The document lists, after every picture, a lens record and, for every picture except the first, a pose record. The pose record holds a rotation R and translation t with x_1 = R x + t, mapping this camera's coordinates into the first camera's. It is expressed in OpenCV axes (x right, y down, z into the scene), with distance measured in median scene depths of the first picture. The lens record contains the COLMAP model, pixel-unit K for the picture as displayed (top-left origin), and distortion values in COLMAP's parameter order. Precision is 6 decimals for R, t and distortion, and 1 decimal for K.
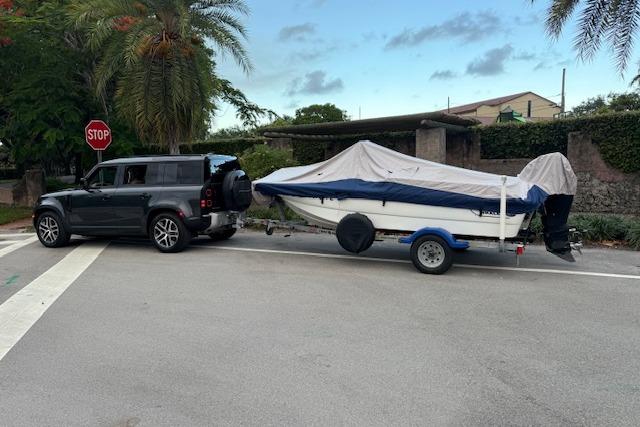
lens RADIAL K [[466.9, 0, 320.0], [0, 466.9, 213.5], [0, 0, 1]] dist [0.003769, -0.001281]
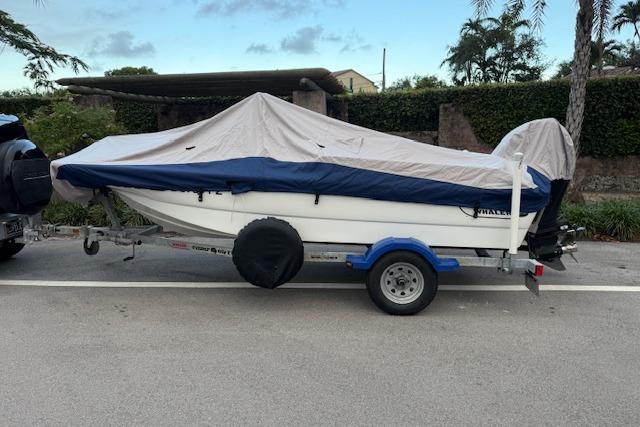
lens RADIAL K [[445.7, 0, 320.0], [0, 445.7, 213.5], [0, 0, 1]] dist [0.104114, -0.173697]
pose [[0.923121, -0.050017, 0.381242, -0.064985], [0.026647, 0.997441, 0.066338, -0.036614], [-0.383584, -0.051079, 0.922092, 0.424063]]
